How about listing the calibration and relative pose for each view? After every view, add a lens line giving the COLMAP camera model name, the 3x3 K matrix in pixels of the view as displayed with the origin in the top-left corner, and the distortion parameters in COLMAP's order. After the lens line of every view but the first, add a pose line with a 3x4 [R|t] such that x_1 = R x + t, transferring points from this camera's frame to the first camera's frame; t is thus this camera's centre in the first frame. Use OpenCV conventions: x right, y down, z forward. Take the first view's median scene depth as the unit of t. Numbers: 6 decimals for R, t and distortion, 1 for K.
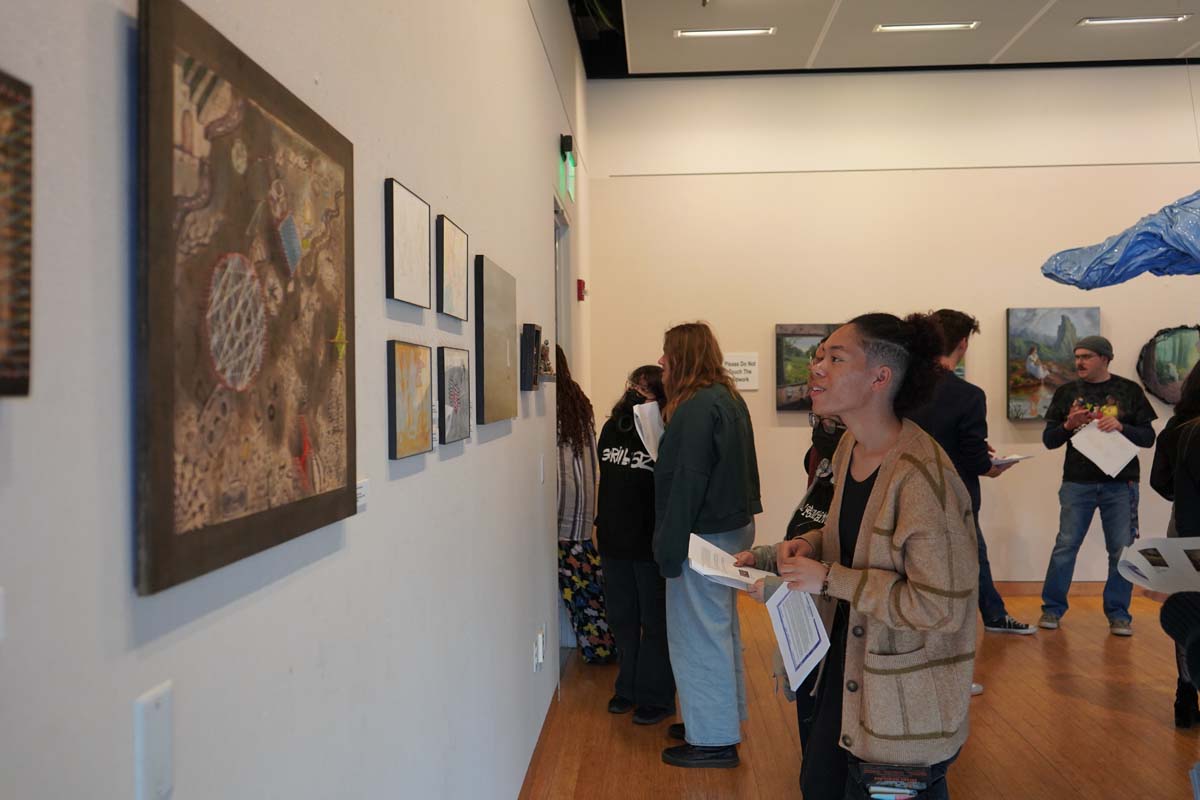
lens RADIAL K [[950.6, 0, 591.5], [0, 950.6, 401.2], [0, 0, 1]] dist [-0.014521, -0.007612]
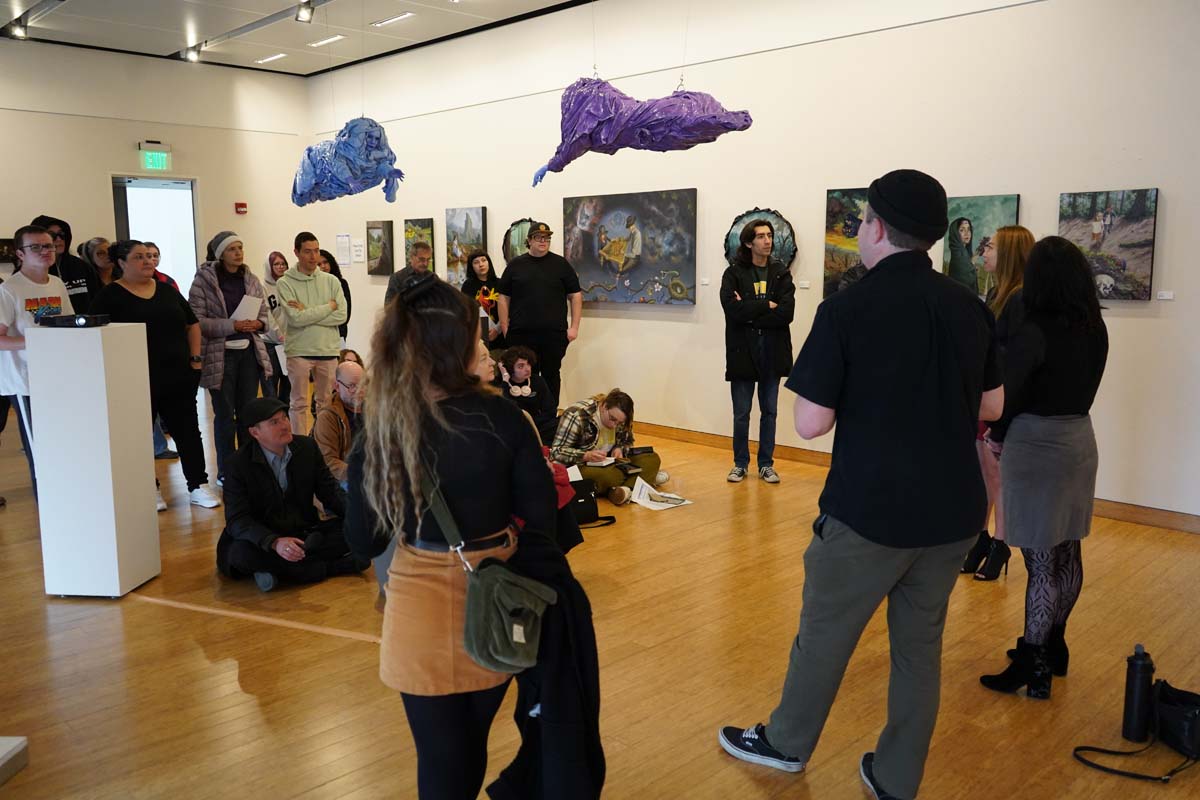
lens RADIAL K [[950.6, 0, 601.0], [0, 950.6, 397.0], [0, 0, 1]] dist [-0.014521, -0.007612]
pose [[0.773844, 0.100497, -0.625352, 1.551121], [-0.002112, 0.987736, 0.156120, -0.038483], [0.633372, -0.119492, 0.764566, -0.021456]]
